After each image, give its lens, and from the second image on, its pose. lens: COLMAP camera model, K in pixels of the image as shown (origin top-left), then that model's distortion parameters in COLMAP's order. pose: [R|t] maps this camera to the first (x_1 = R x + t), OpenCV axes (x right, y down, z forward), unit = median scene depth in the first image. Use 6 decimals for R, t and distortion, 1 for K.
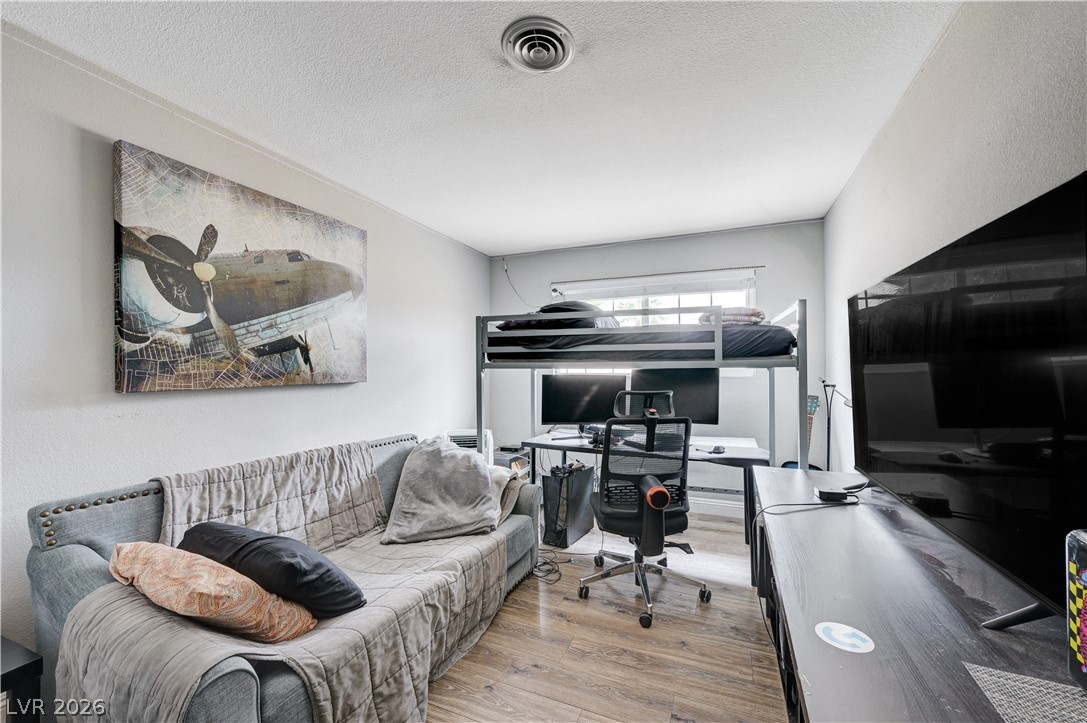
lens RADIAL K [[432.1, 0, 547.4], [0, 432.1, 366.1], [0, 0, 1]] dist [-0.000473, 0.000102]
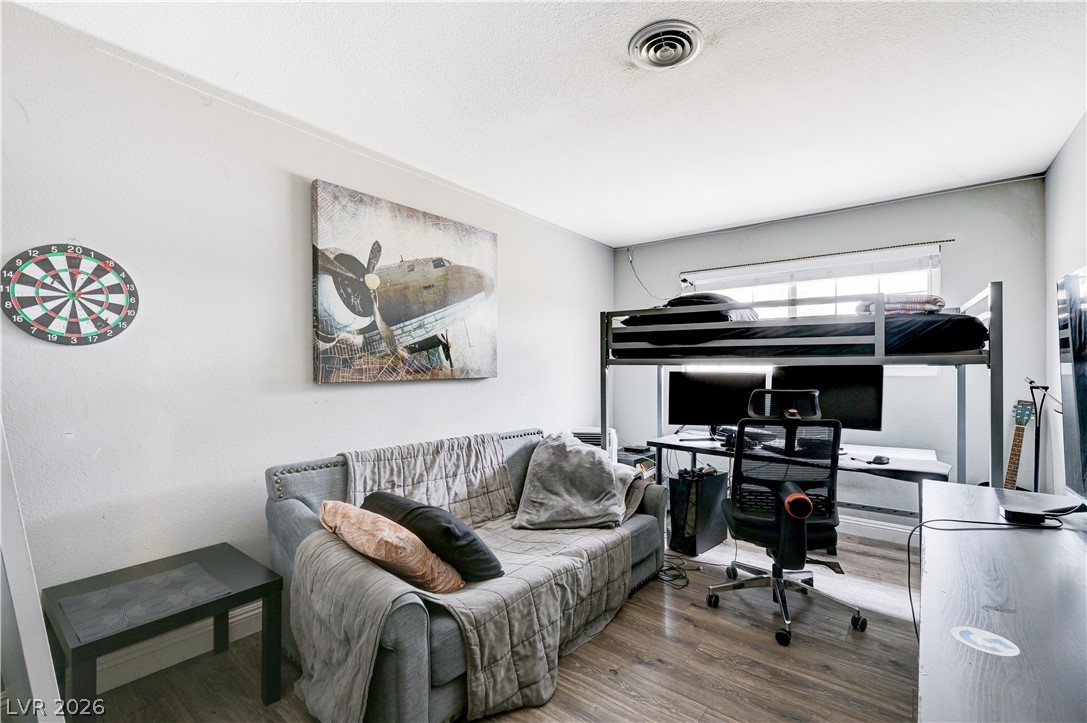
lens RADIAL K [[472.4, 0, 545.4], [0, 472.4, 367.0], [0, 0, 1]] dist [-0.000165, 0.000066]
pose [[0.962886, 0.004376, -0.269874, 0.008460], [-0.002127, 0.999961, 0.008627, 0.001764], [0.269901, -0.007733, 0.962857, -0.111399]]
